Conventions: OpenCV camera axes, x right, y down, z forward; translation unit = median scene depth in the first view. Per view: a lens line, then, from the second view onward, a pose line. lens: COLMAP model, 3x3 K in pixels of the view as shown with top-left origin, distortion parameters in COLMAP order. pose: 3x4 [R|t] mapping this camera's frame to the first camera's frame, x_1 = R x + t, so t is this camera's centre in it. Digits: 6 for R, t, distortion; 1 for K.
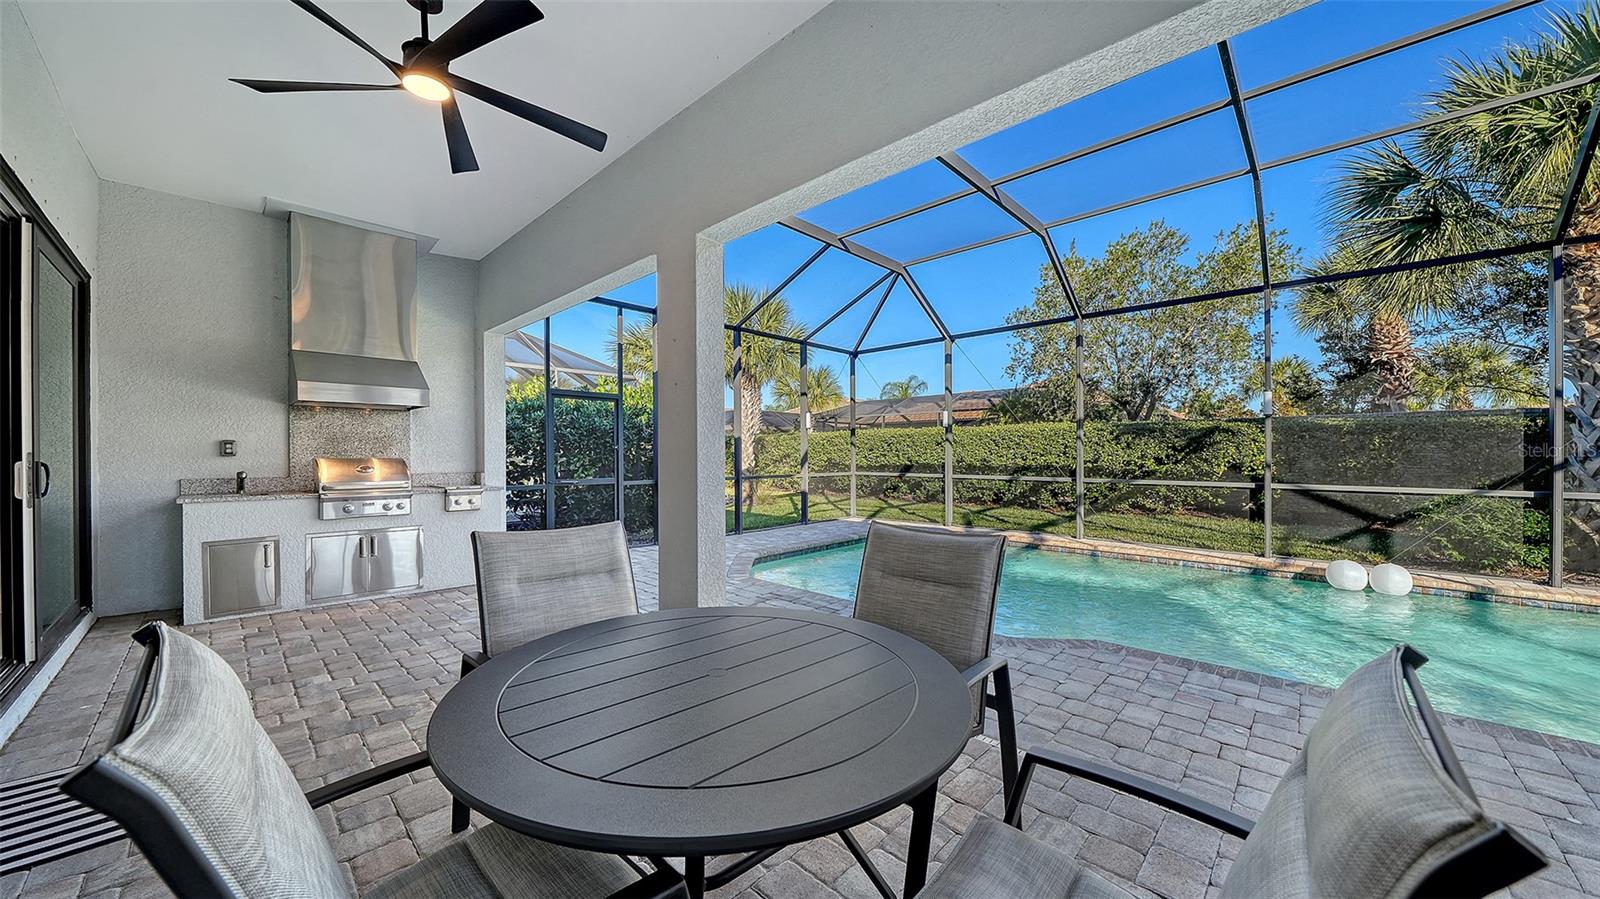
lens RADIAL K [[565.0, 0, 795.5], [0, 565.0, 467.2], [0, 0, 1]] dist [-0.001059, -0.000264]
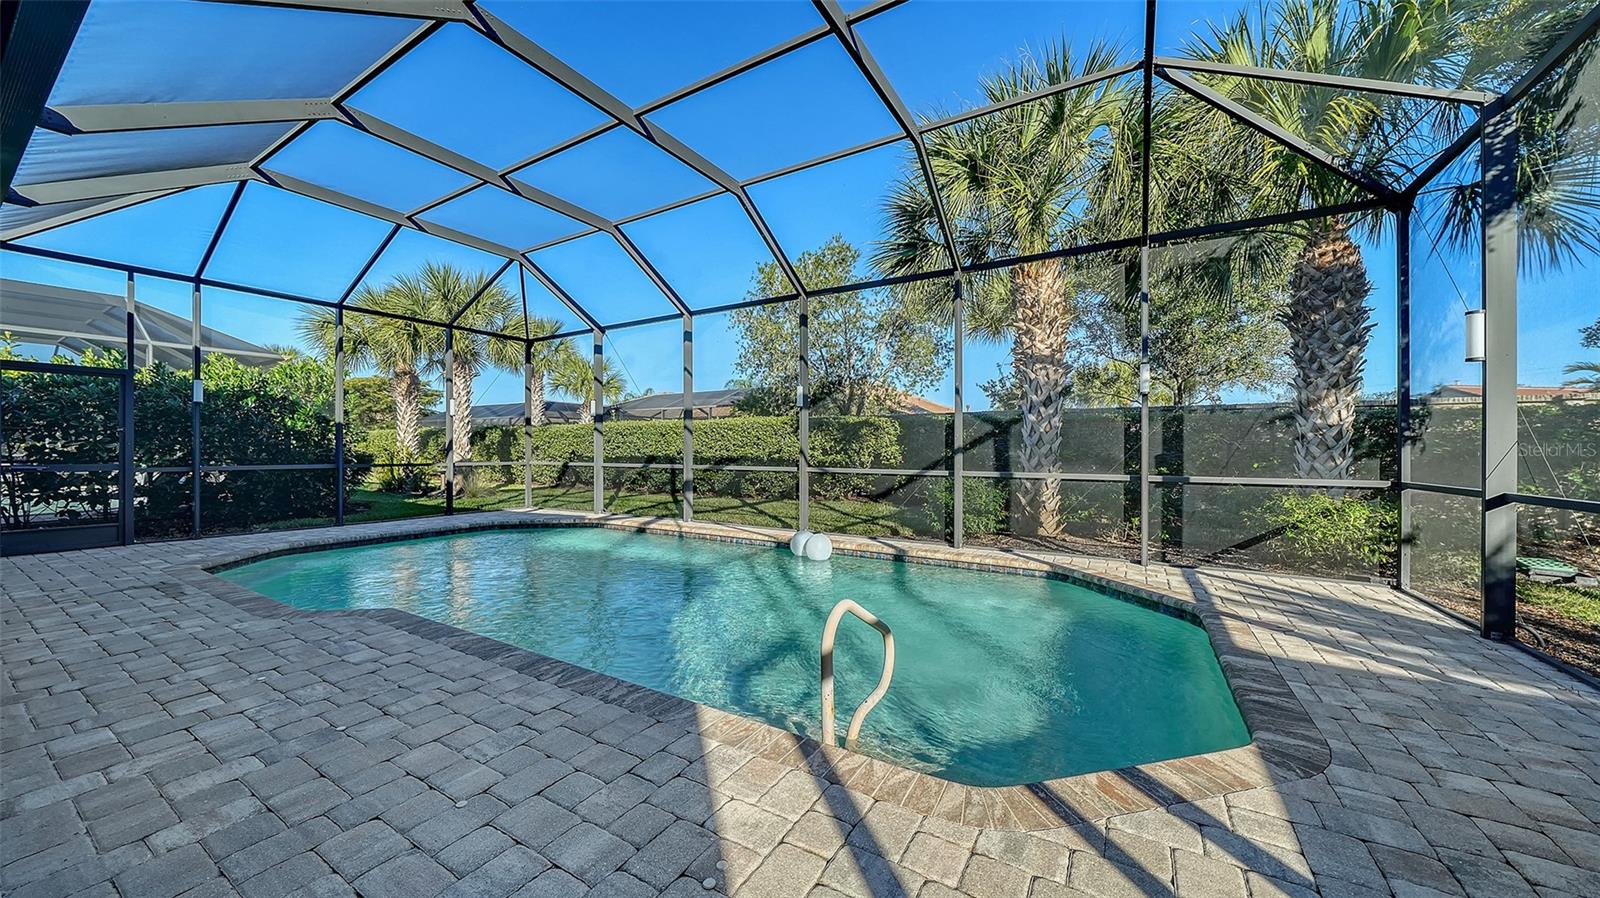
lens RADIAL K [[562.1, 0, 777.0], [0, 562.1, 452.2], [0, 0, 1]] dist [-0.002285, -0.000191]
pose [[0.977986, 0.006120, 0.208580, 0.483056], [-0.001564, 0.999757, -0.022004, 0.020795], [-0.208663, 0.021193, 0.977758, -0.075257]]
